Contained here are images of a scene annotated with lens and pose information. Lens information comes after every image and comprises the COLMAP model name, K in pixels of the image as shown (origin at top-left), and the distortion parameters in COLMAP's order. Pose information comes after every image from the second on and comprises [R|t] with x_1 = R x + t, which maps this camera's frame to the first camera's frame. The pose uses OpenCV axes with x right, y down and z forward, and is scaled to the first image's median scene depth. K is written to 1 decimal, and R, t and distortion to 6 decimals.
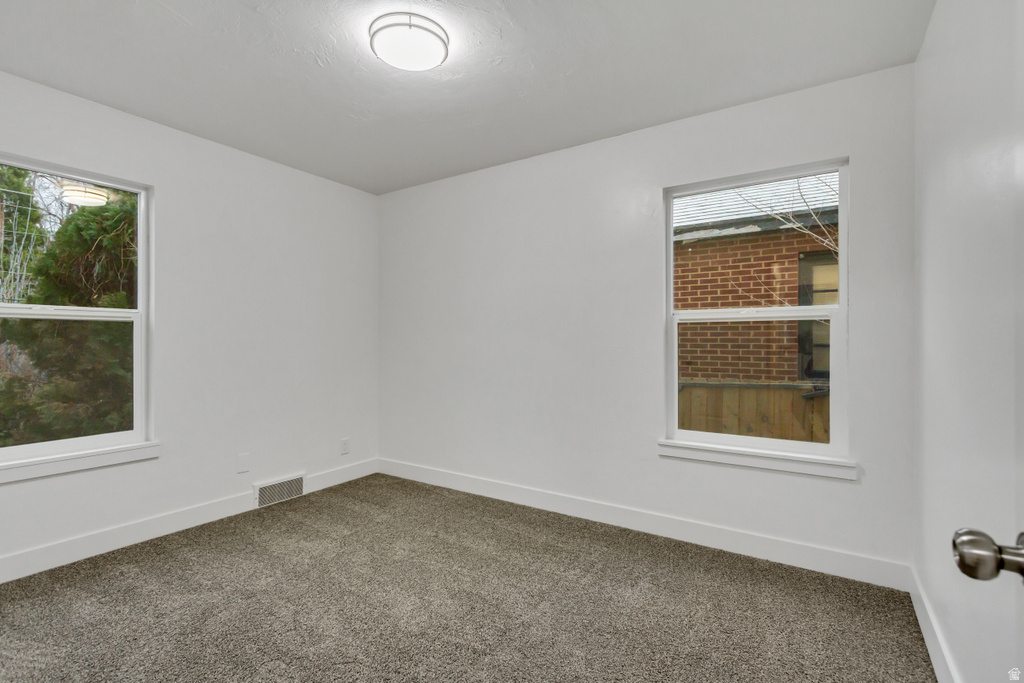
lens RADIAL K [[472.5, 0, 512.2], [0, 472.5, 344.5], [0, 0, 1]] dist [0.022232, -0.011178]
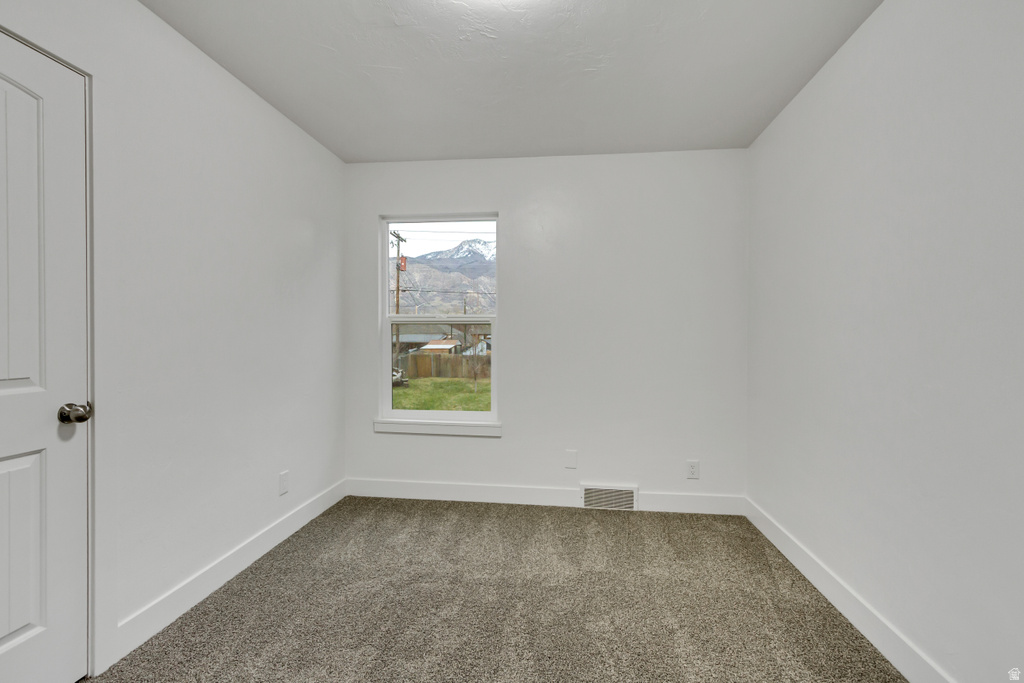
lens RADIAL K [[472.5, 0, 512.2], [0, 472.5, 344.5], [0, 0, 1]] dist [0.022232, -0.011178]
pose [[0.437698, 0.010694, -0.899058, 0.309438], [-0.009147, 0.999930, 0.007441, -0.006639], [0.899076, 0.004966, 0.437765, 0.445562]]
